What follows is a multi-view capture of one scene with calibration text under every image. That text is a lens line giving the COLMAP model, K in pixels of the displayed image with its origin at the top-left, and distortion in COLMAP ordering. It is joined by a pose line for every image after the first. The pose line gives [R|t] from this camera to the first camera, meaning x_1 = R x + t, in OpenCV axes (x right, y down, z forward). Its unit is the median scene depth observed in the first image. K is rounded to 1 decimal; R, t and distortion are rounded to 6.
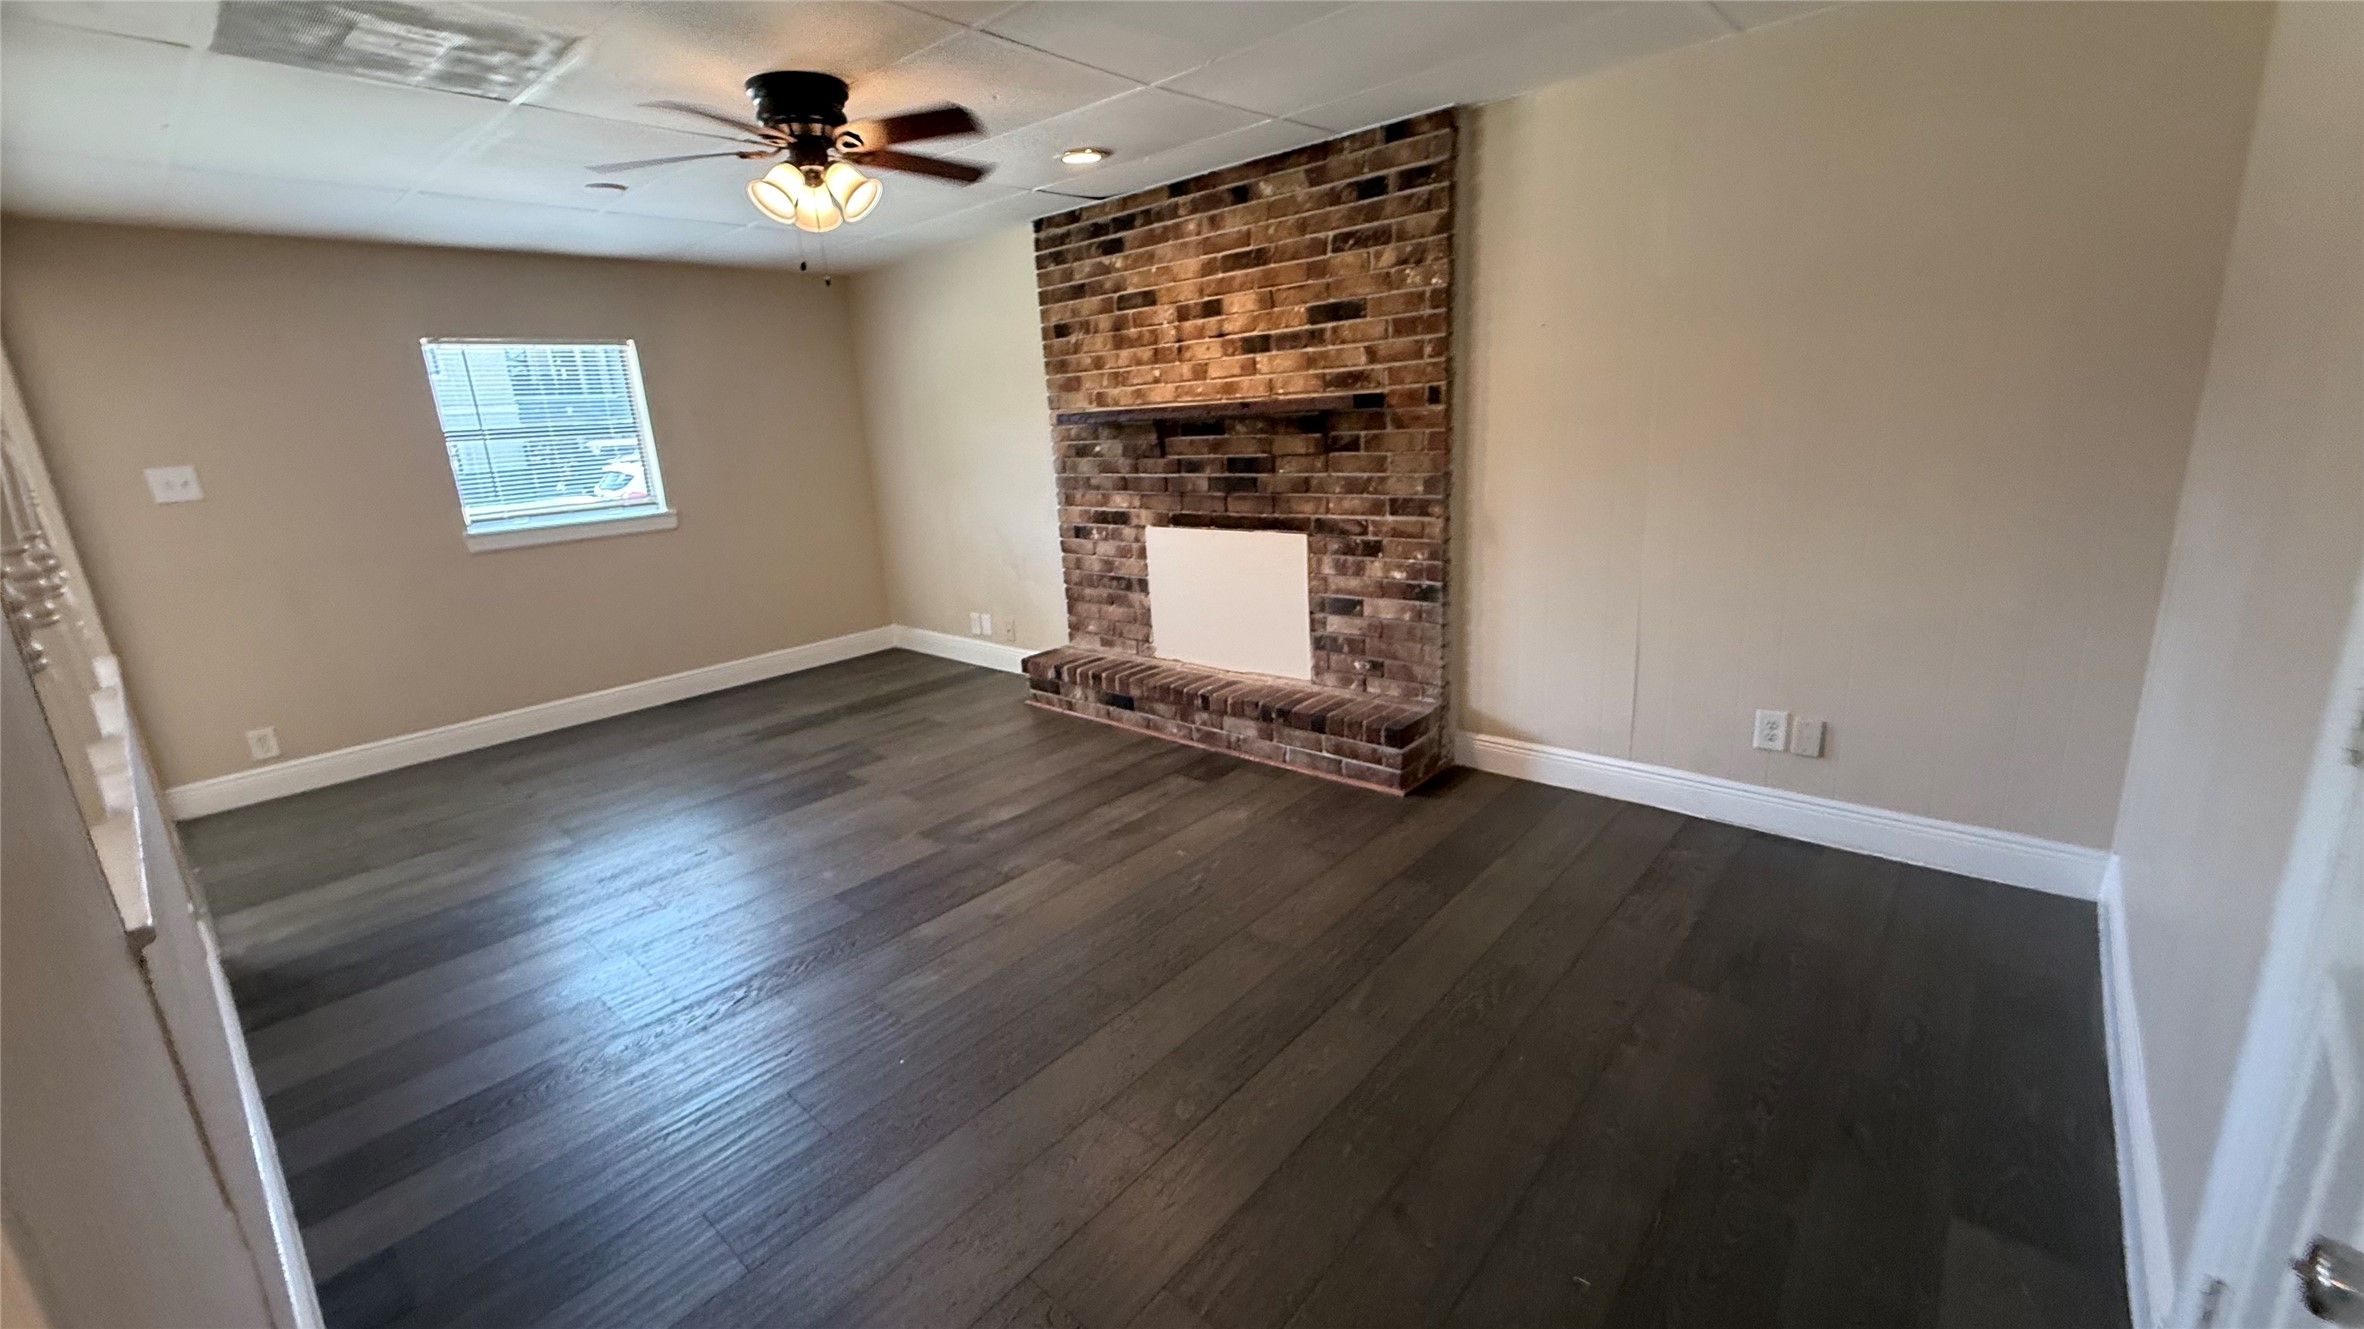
lens RADIAL K [[948.8, 0, 1167.6], [0, 948.8, 660.7], [0, 0, 1]] dist [-0.000241, 0.000303]
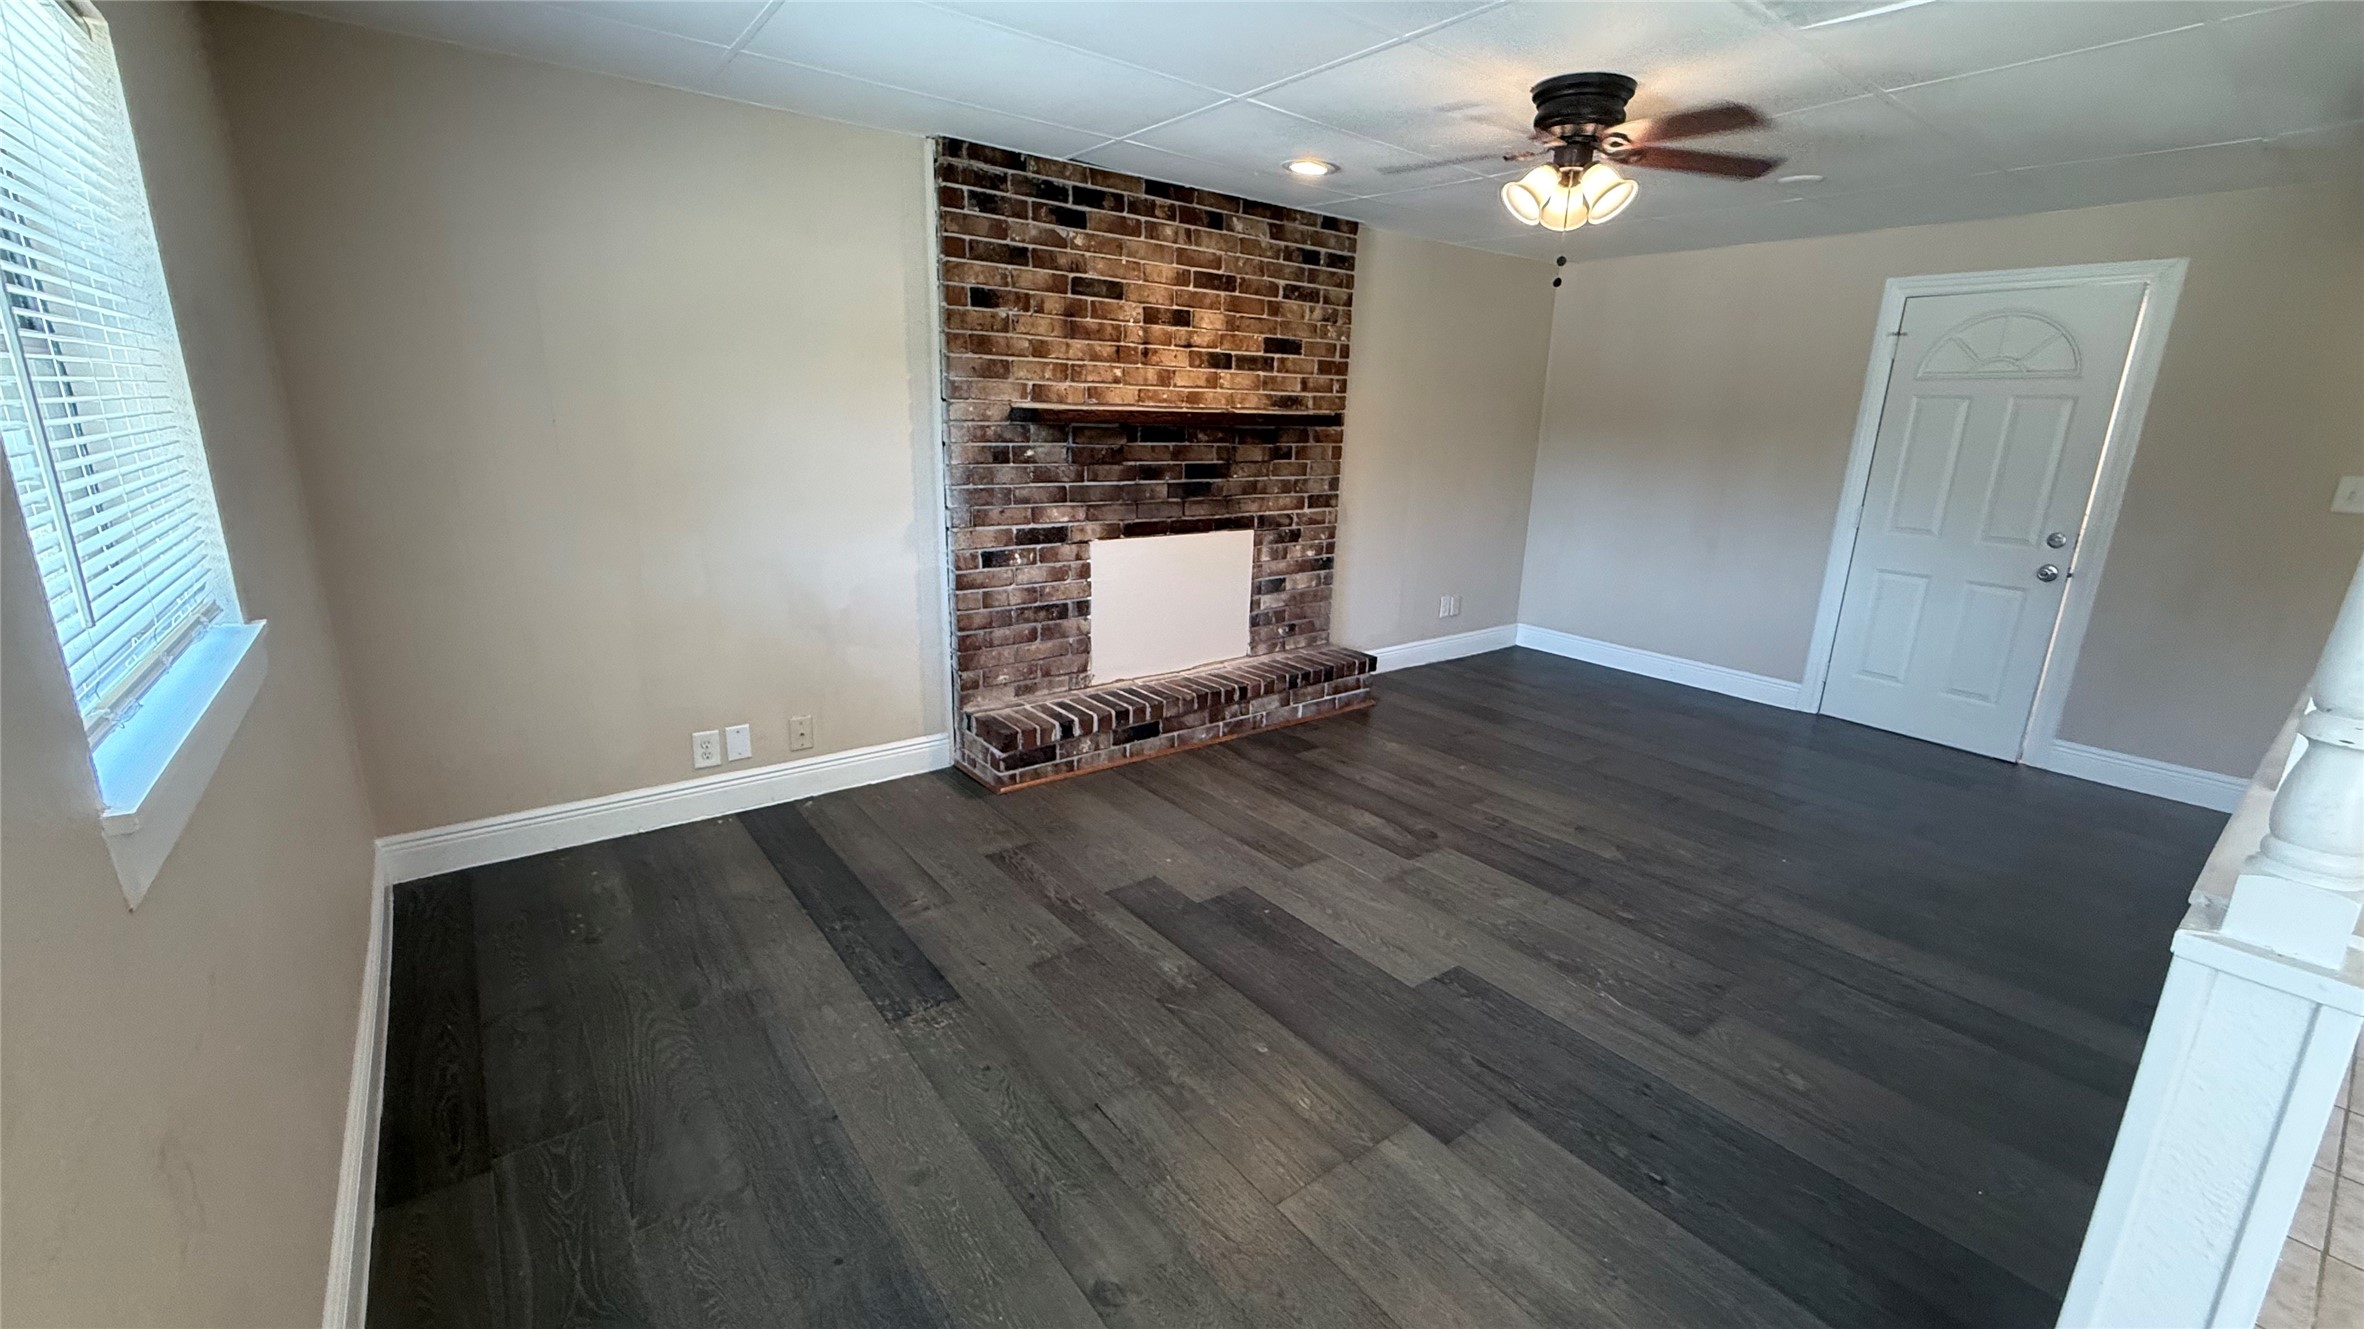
lens RADIAL K [[948.8, 0, 1168.8], [0, 948.8, 661.8], [0, 0, 1]] dist [-0.000241, 0.000303]
pose [[0.188648, -0.188213, 0.963840, -0.995836], [0.214279, 0.965703, 0.146637, -0.164006], [-0.958382, 0.178868, 0.222508, 0.839246]]
